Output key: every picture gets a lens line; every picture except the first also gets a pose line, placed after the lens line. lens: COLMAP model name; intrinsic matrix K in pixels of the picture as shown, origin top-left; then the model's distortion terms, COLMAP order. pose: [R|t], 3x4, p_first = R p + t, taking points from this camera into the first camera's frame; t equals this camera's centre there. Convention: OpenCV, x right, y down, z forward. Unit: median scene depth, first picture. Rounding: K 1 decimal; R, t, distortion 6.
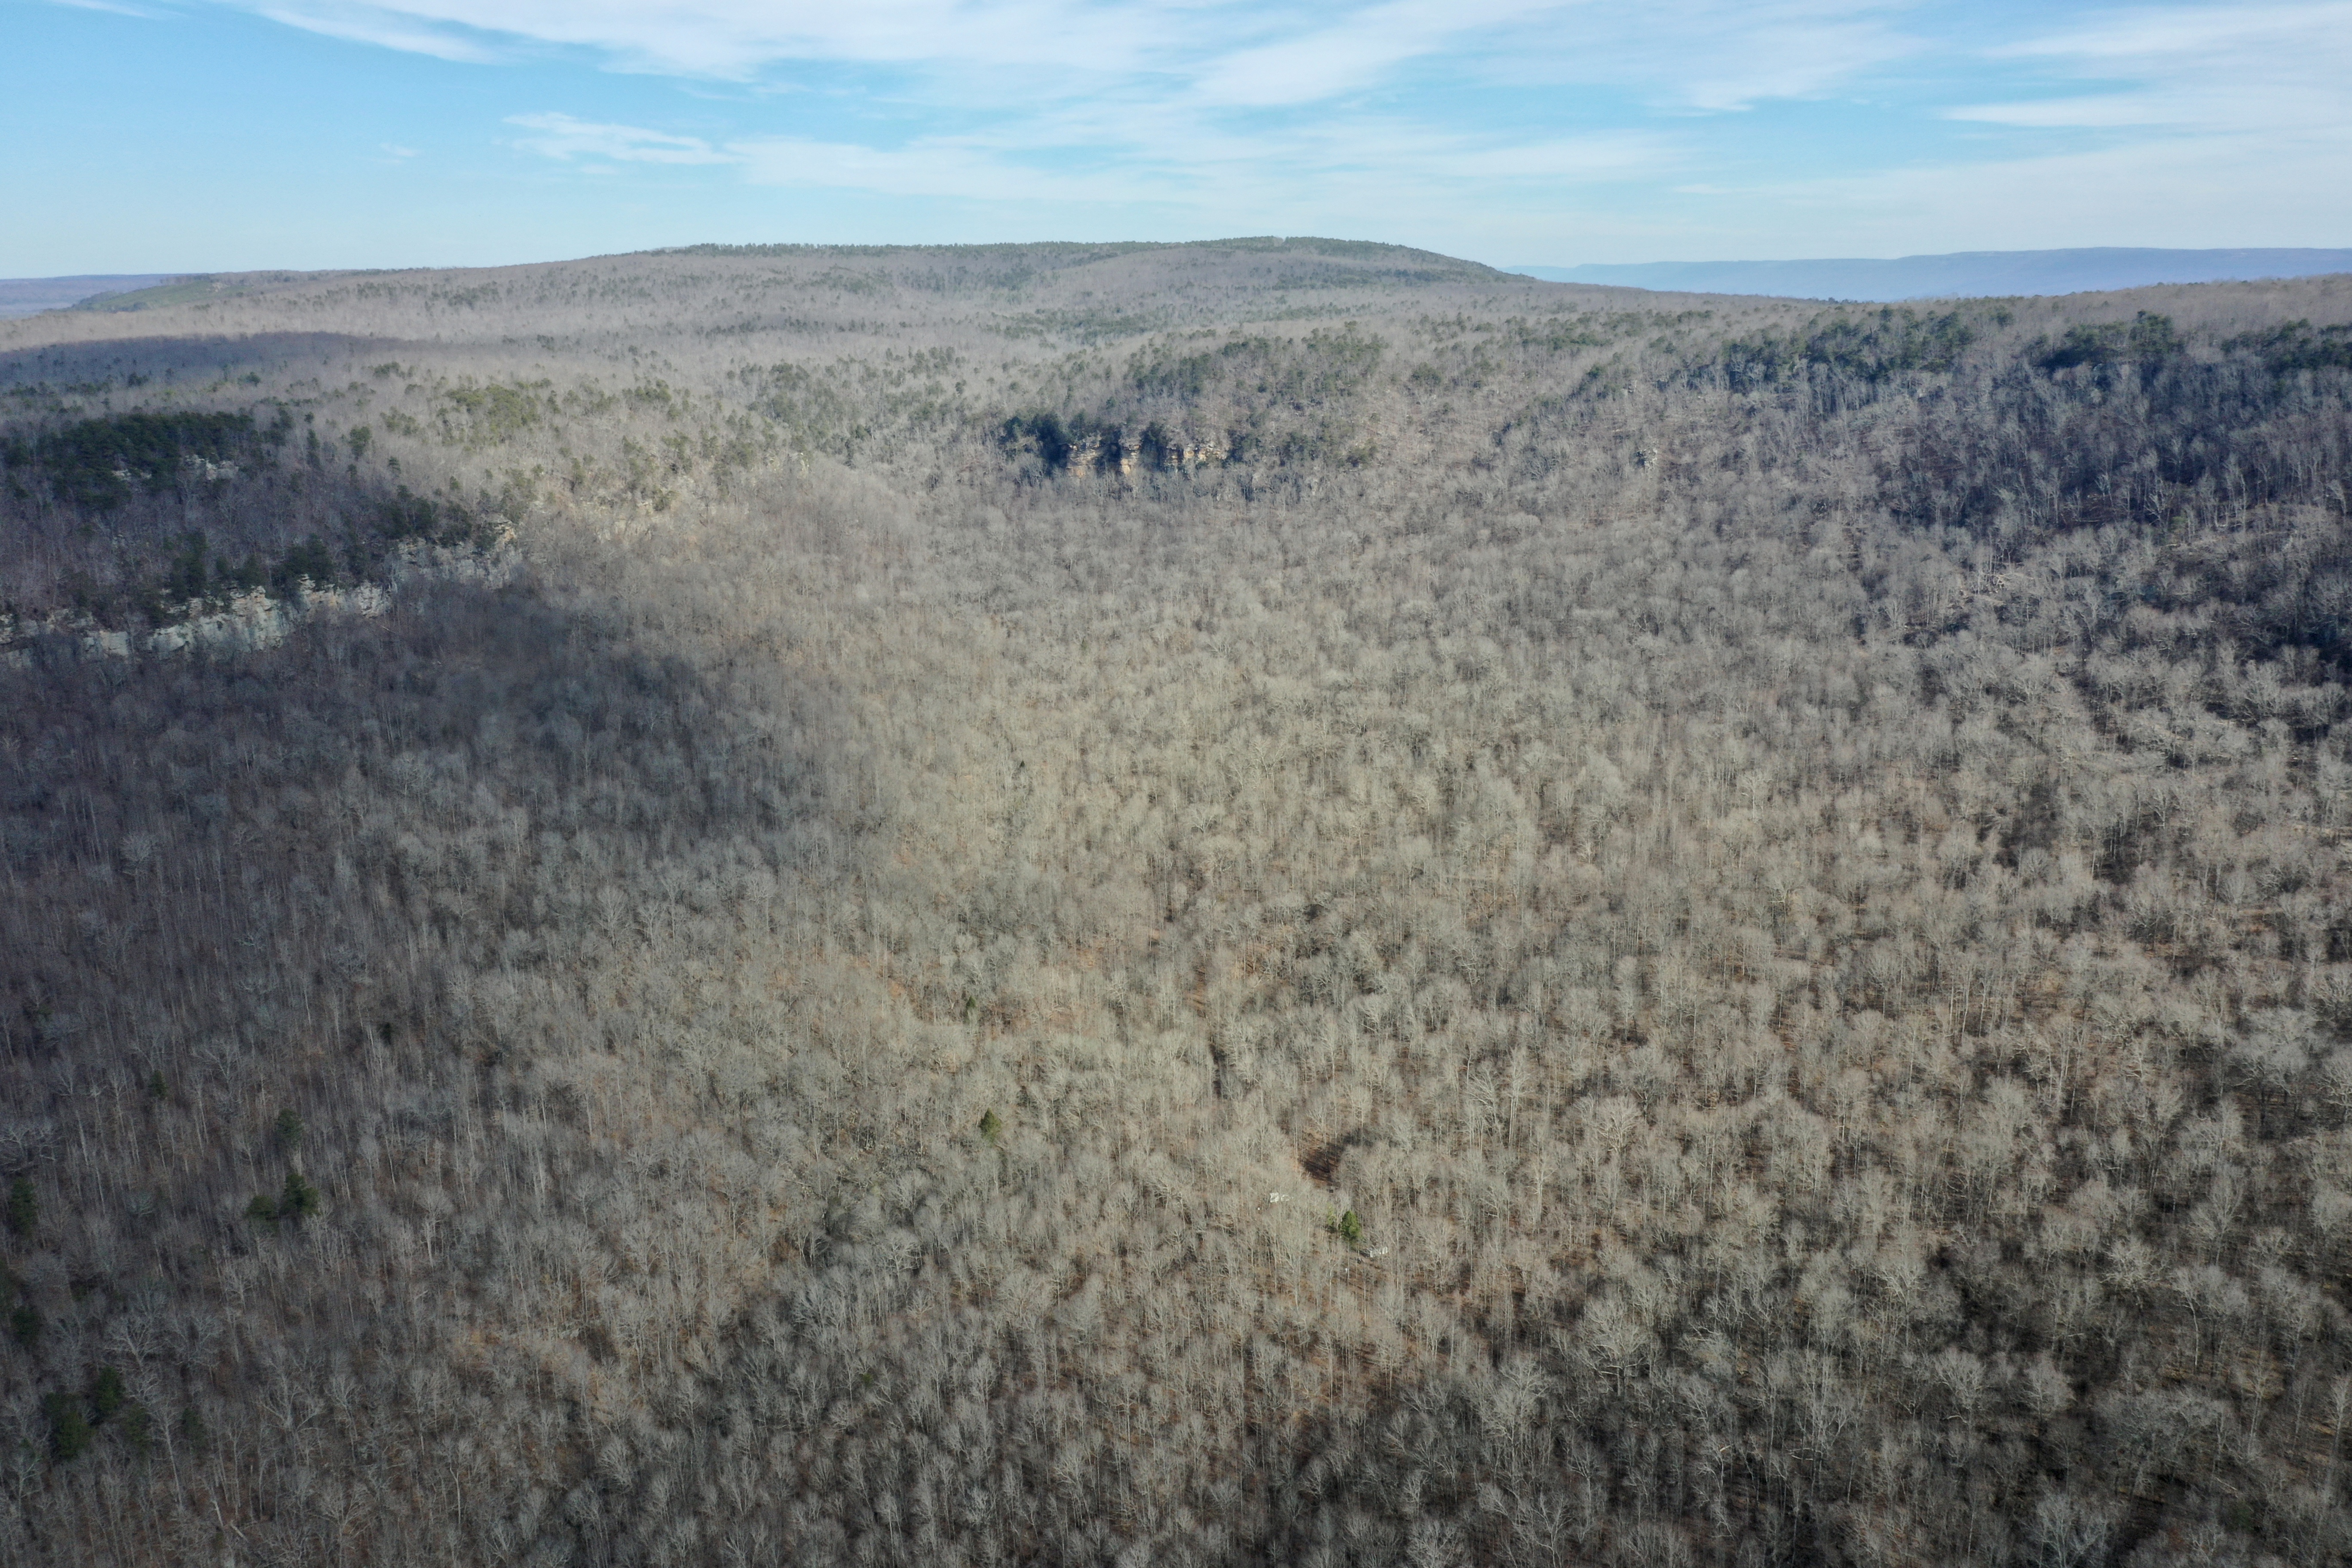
lens RADIAL K [[1848.3, 0, 1157.5], [0, 1848.3, 796.7], [0, 0, 1]] dist [-0.015259, -0.006664]
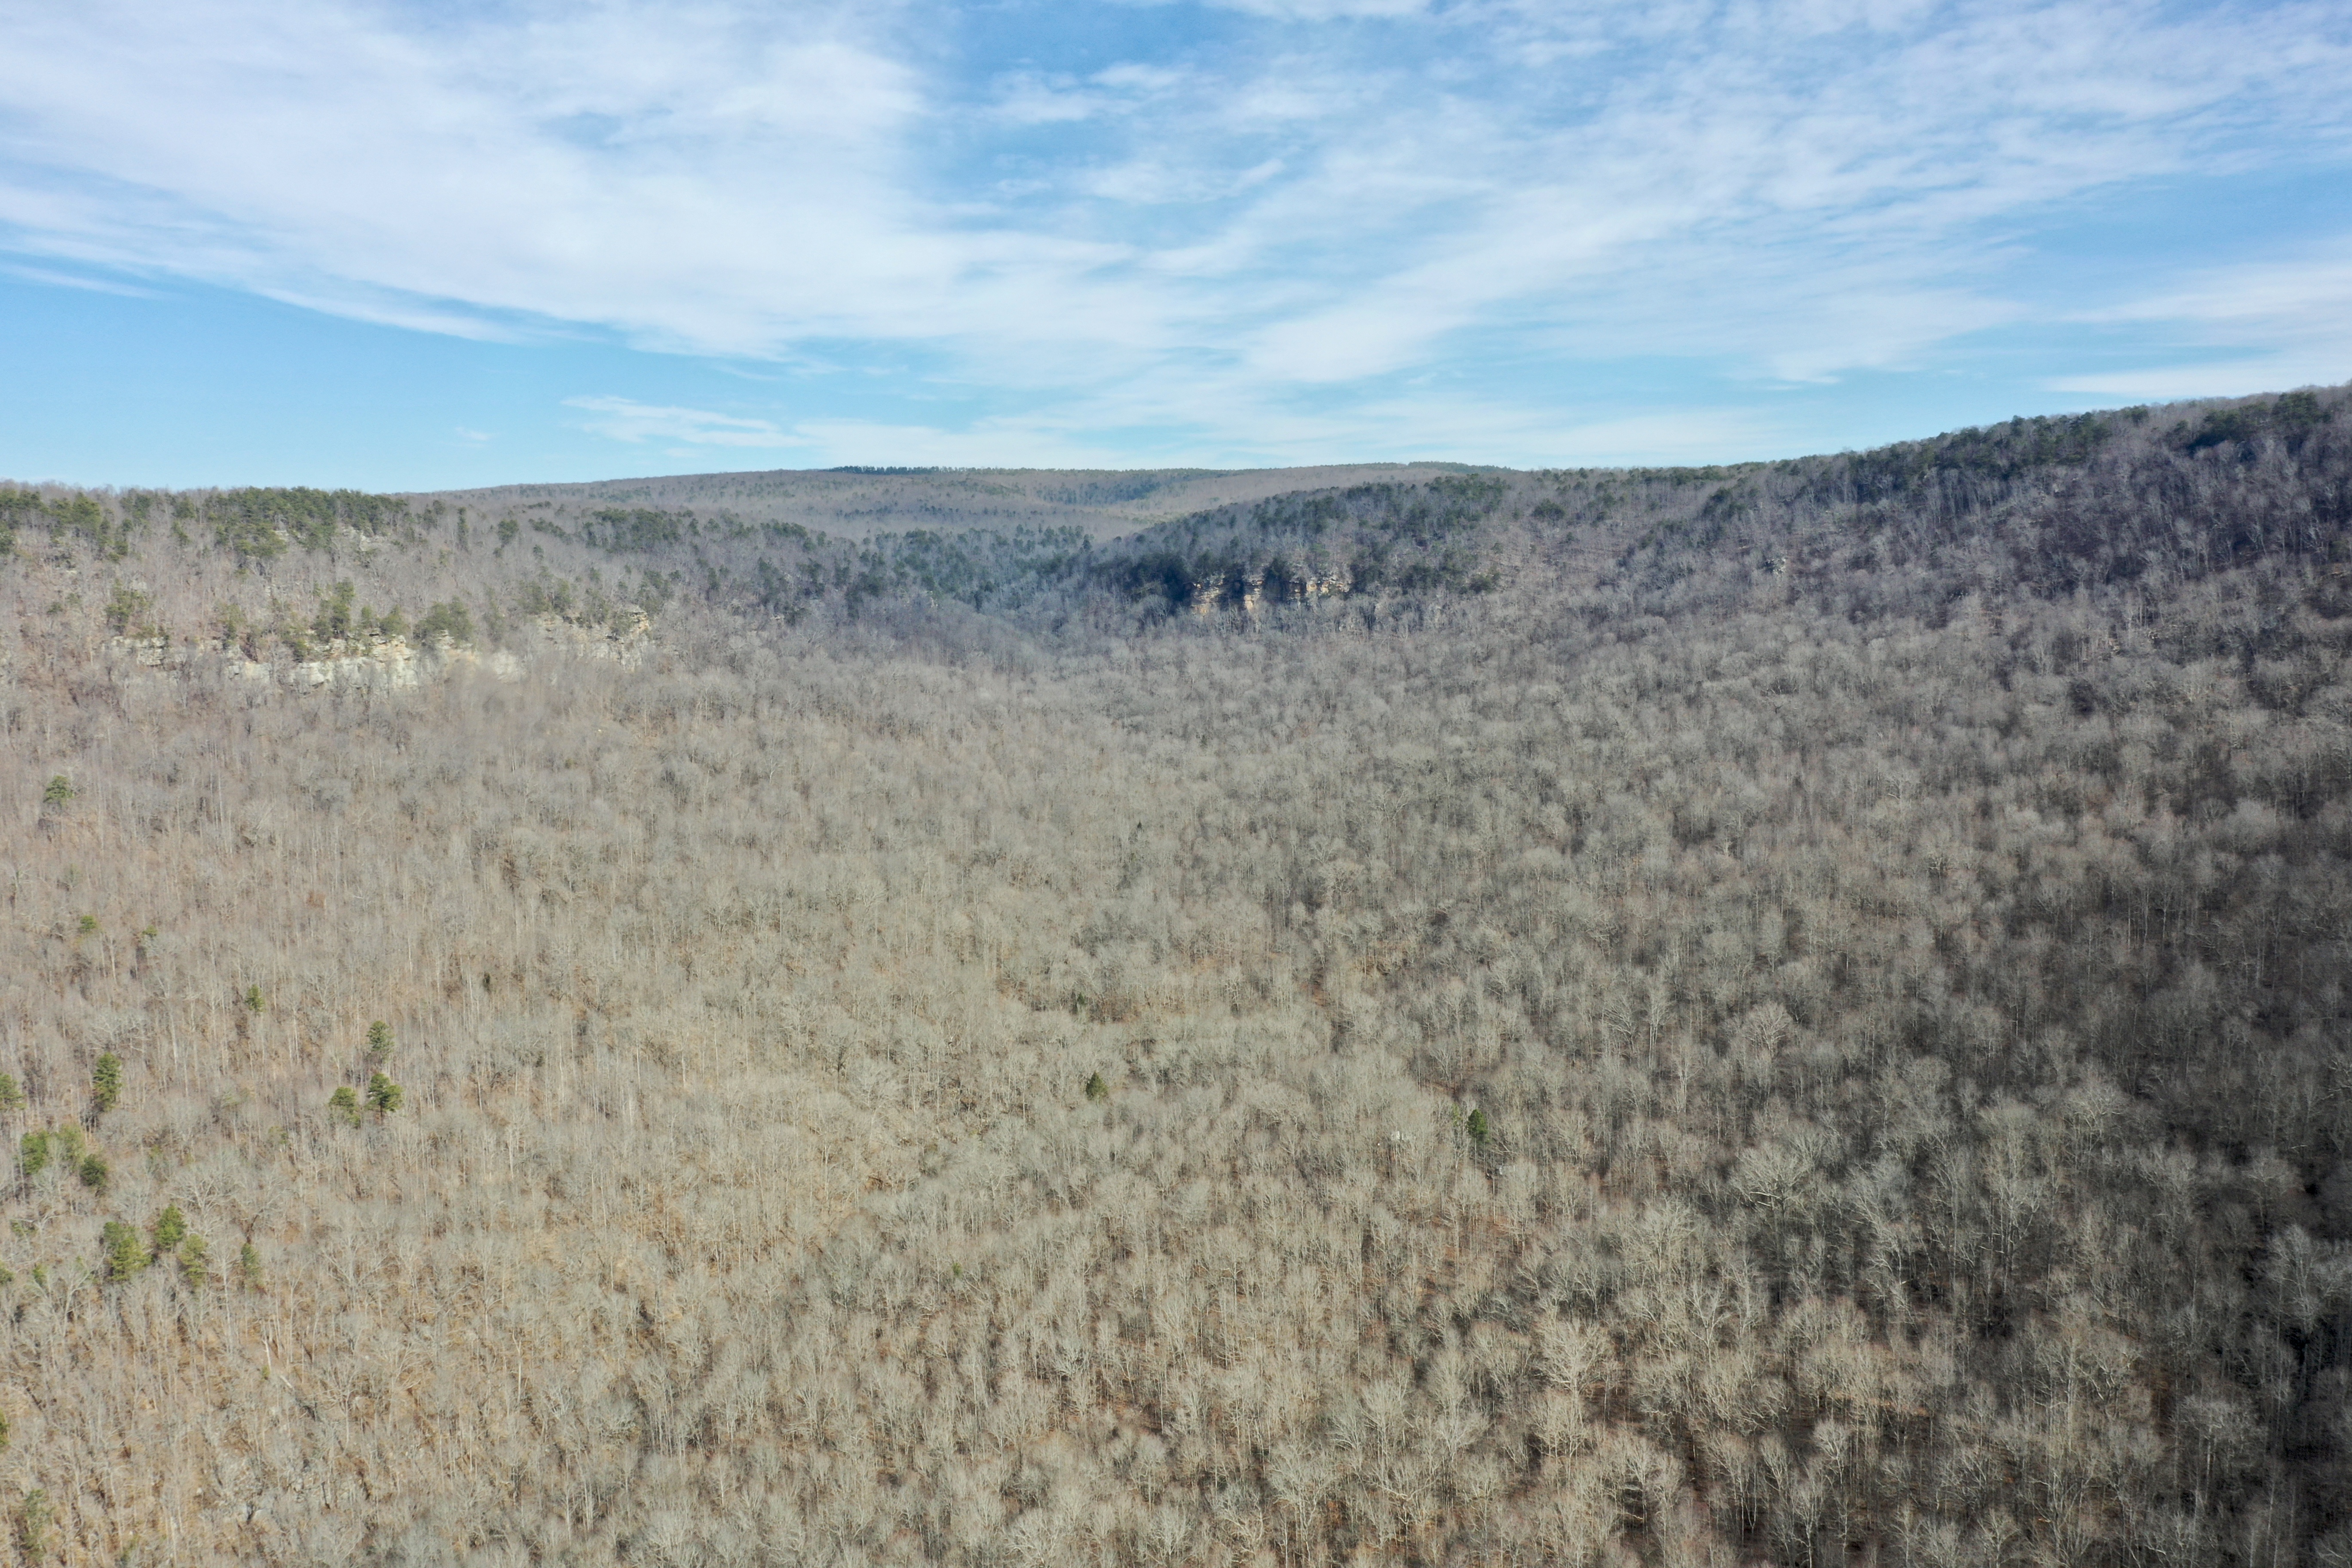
lens RADIAL K [[1848.3, 0, 1157.8], [0, 1848.3, 791.1], [0, 0, 1]] dist [-0.015259, -0.006664]
pose [[0.997698, 0.006340, -0.067522, 0.003266], [-0.016250, 0.988966, -0.147251, 0.120268], [0.065843, 0.148010, 0.986792, 0.027770]]
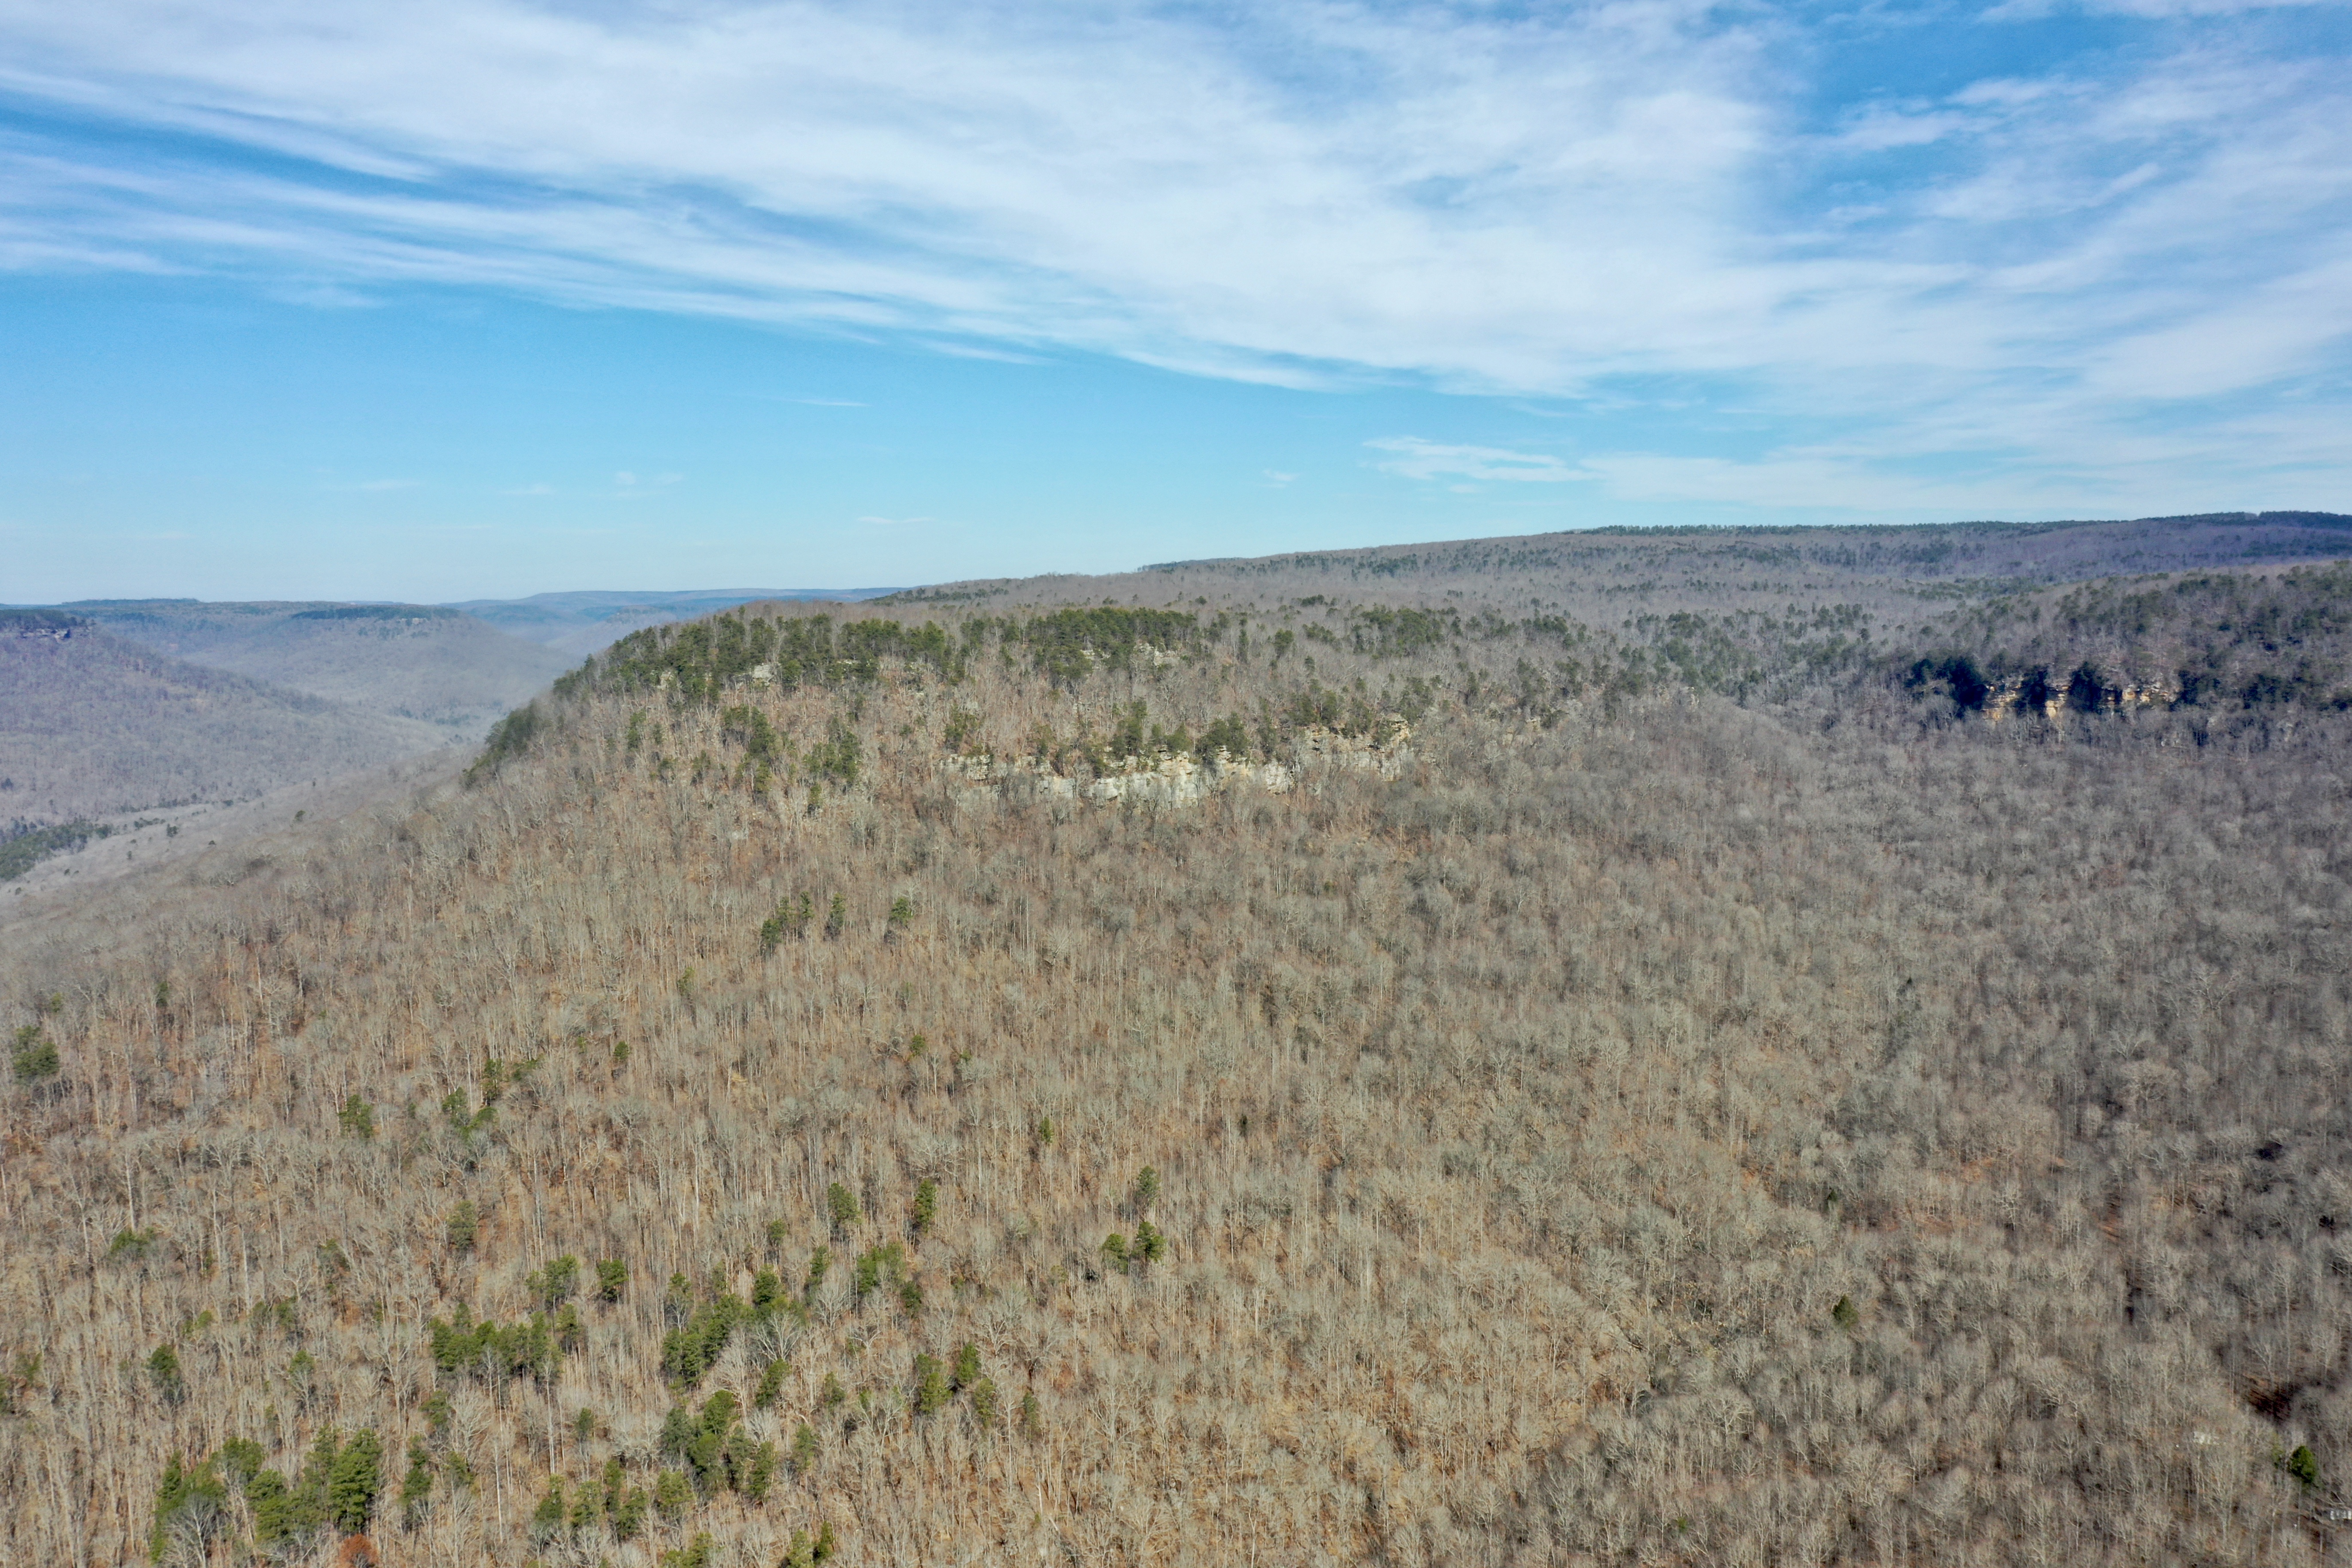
lens RADIAL K [[1848.3, 0, 1164.3], [0, 1848.3, 788.8], [0, 0, 1]] dist [-0.015259, -0.006664]
pose [[0.892543, 0.046325, -0.448577, 0.002782], [-0.120357, 0.983099, -0.137952, 0.065387], [0.434605, 0.177117, 0.883033, 0.013994]]
